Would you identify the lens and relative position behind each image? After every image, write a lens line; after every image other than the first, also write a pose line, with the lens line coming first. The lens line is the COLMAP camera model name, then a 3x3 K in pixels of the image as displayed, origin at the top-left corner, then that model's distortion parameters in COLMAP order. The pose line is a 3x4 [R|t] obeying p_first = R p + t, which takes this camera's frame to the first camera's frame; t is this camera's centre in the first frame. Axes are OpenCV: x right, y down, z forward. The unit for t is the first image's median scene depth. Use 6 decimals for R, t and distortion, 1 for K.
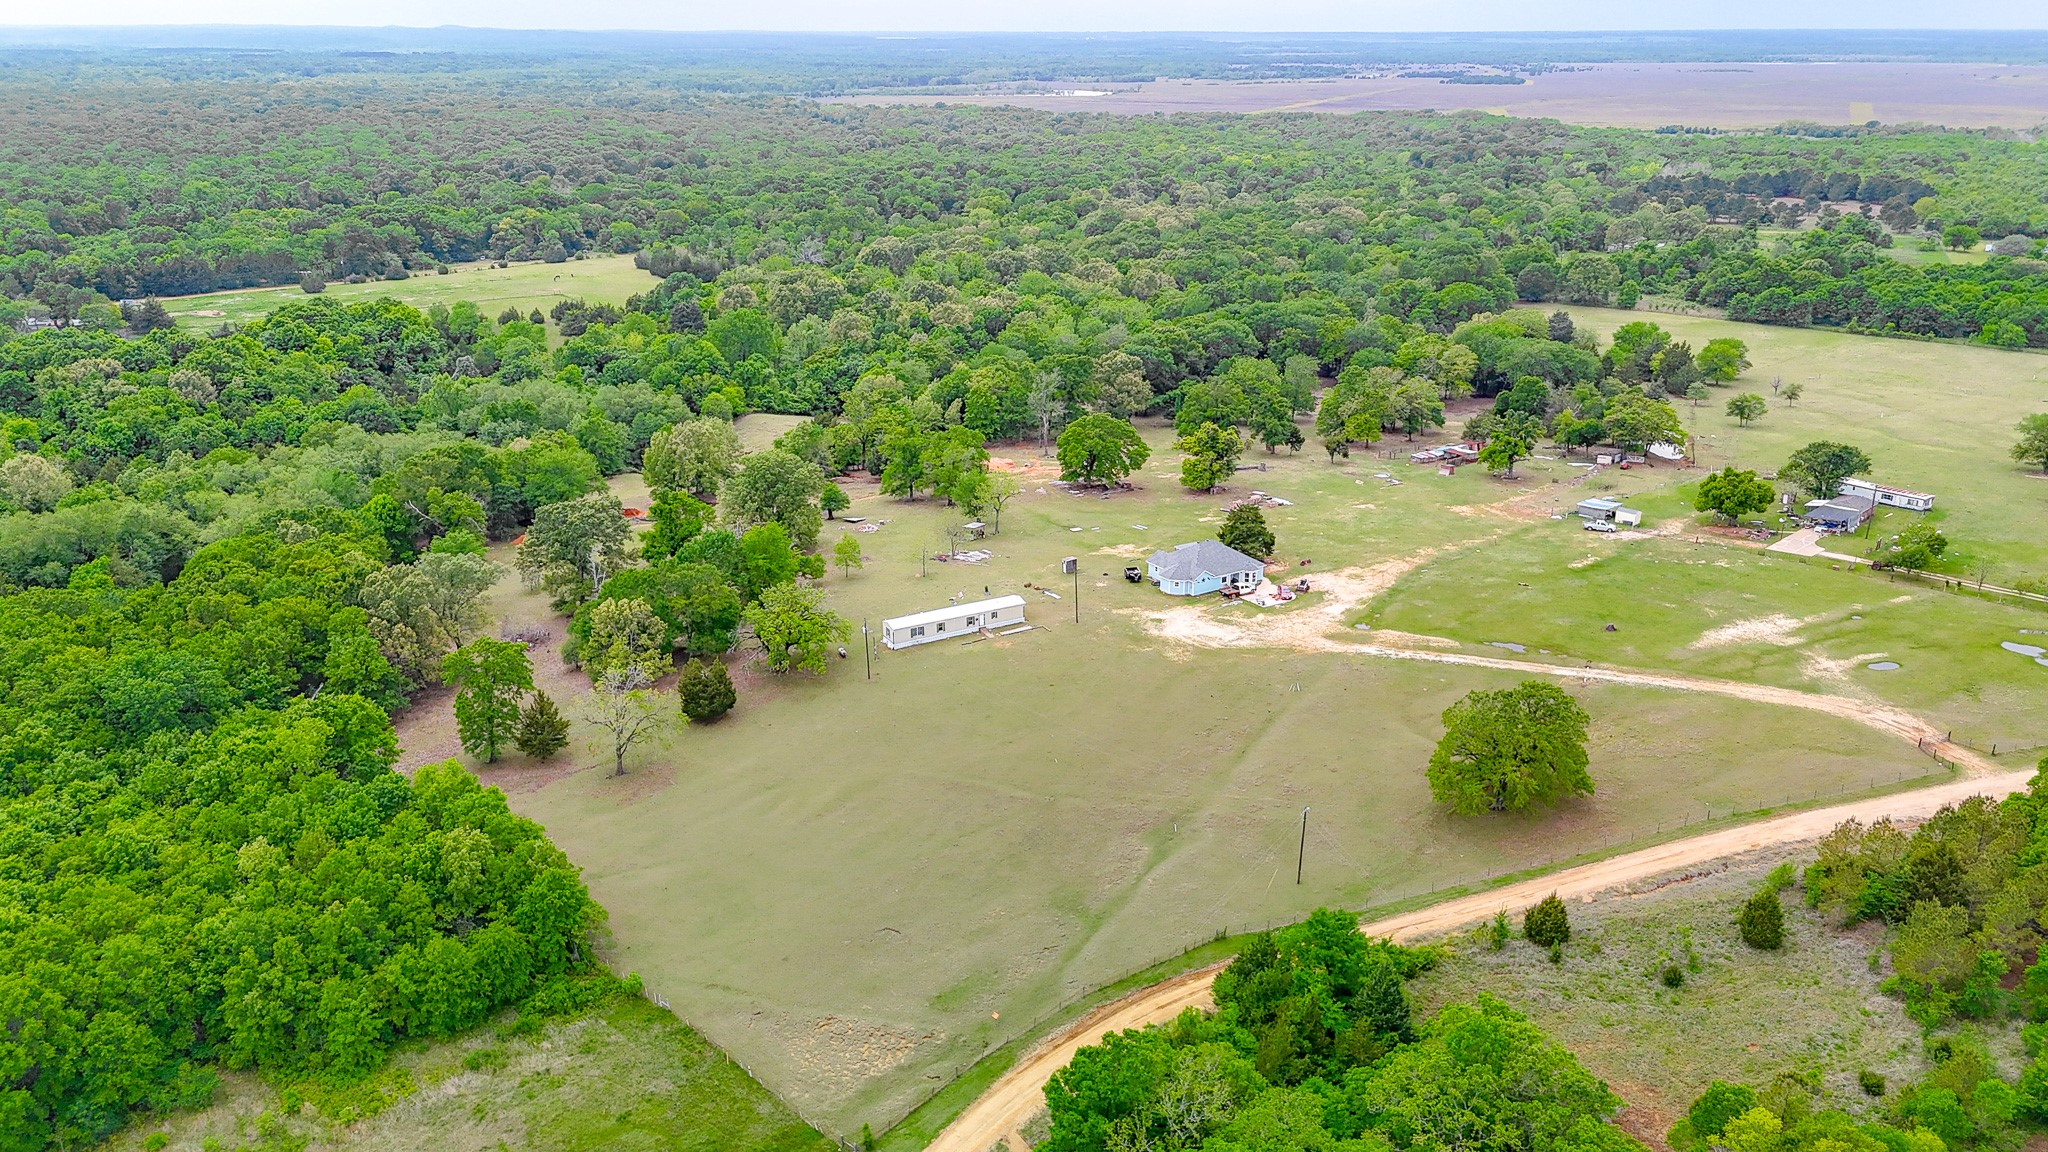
lens RADIAL K [[1520.1, 0, 1025.4], [0, 1520.1, 575.0], [0, 0, 1]] dist [0.075200, -0.073861]
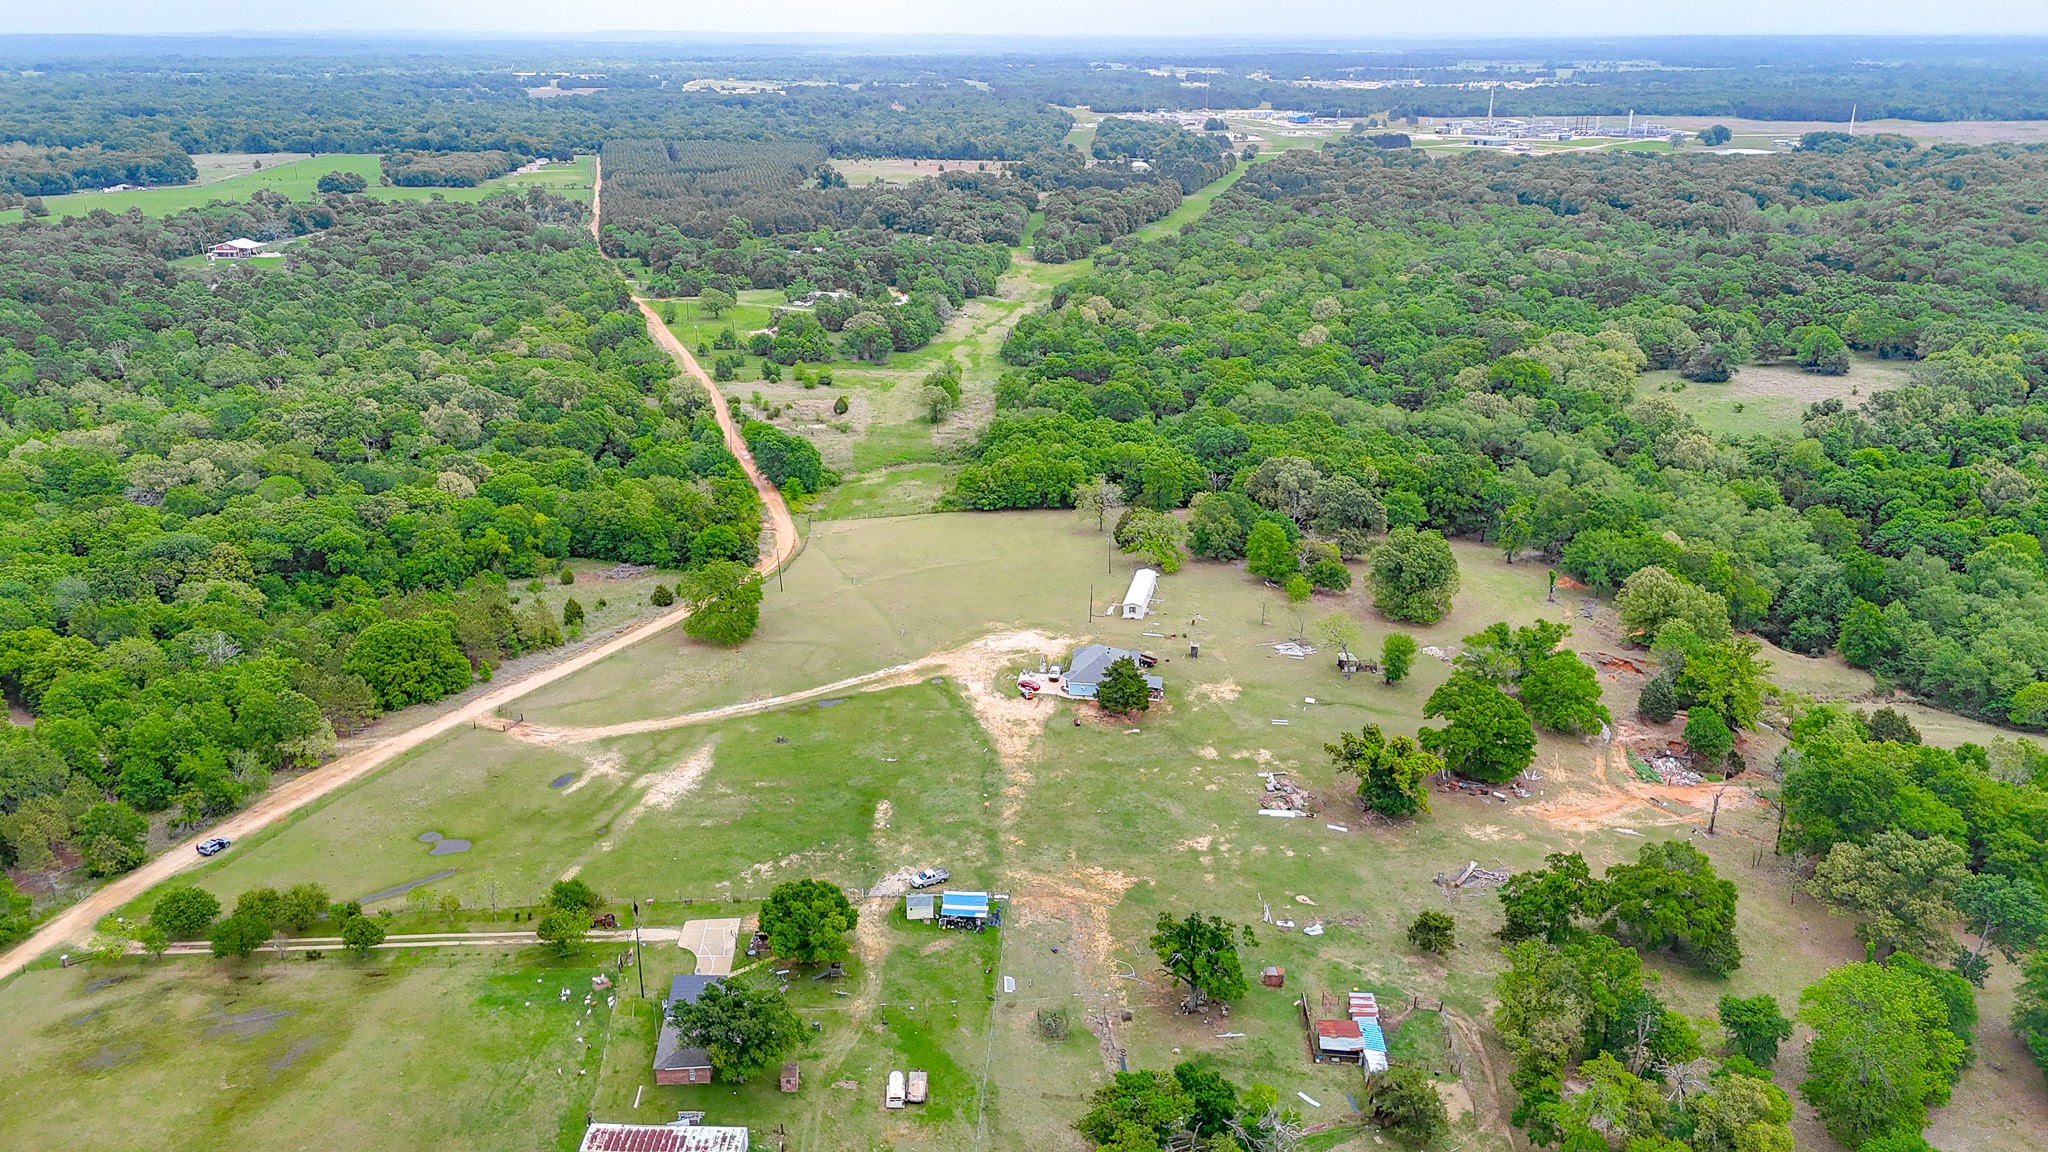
lens RADIAL K [[1515.3, 0, 1018.0], [0, 1515.3, 576.1], [0, 0, 1]] dist [0.073256, -0.070044]
pose [[-0.647249, 0.255069, -0.718337, 0.754405], [-0.254623, 0.815886, 0.519132, -0.499413], [0.718495, 0.518913, -0.463135, 1.146101]]
